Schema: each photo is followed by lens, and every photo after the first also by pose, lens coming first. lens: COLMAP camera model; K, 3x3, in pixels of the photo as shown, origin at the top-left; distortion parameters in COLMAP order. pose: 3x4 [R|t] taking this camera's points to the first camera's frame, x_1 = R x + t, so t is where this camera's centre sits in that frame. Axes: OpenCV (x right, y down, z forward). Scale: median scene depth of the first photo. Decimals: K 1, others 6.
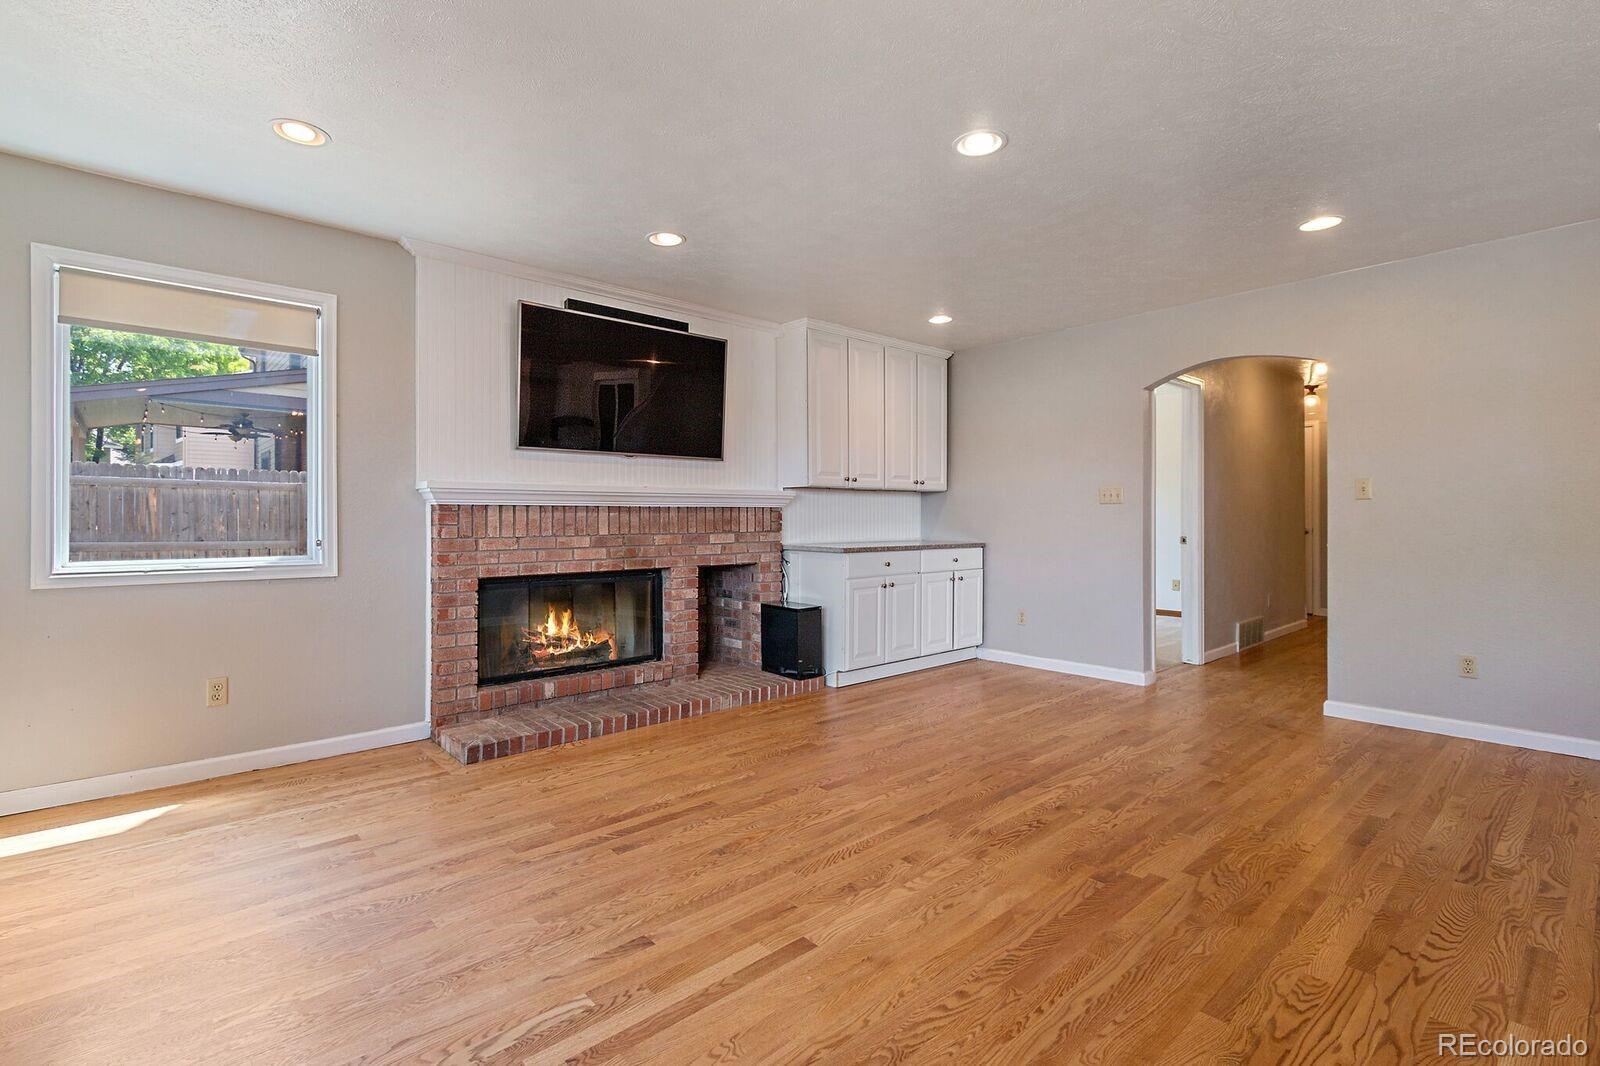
lens RADIAL K [[736.9, 0, 756.0], [0, 736.9, 516.1], [0, 0, 1]] dist [0.003747, 0.002915]
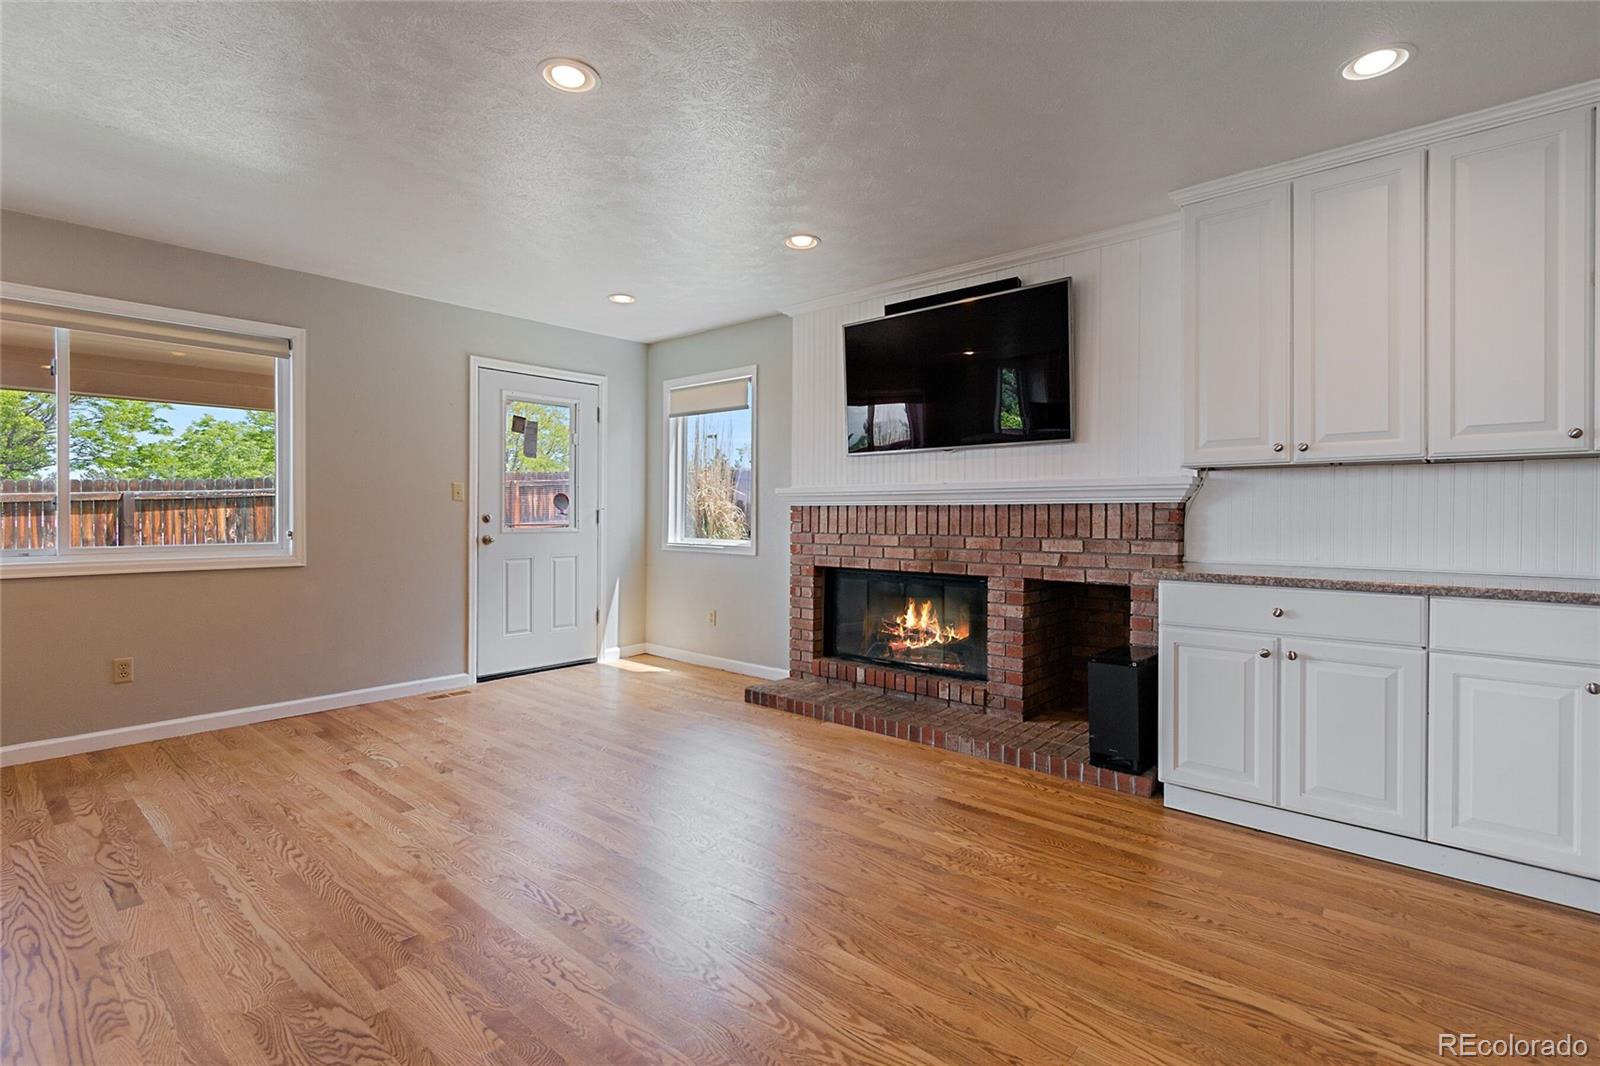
lens RADIAL K [[736.9, 0, 798.0], [0, 736.9, 519.1], [0, 0, 1]] dist [0.003747, 0.002915]
pose [[0.154033, 0.008301, -0.988031, 0.736770], [-0.002439, 0.999965, 0.008021, -0.002458], [0.988063, 0.001175, 0.154048, 0.700504]]
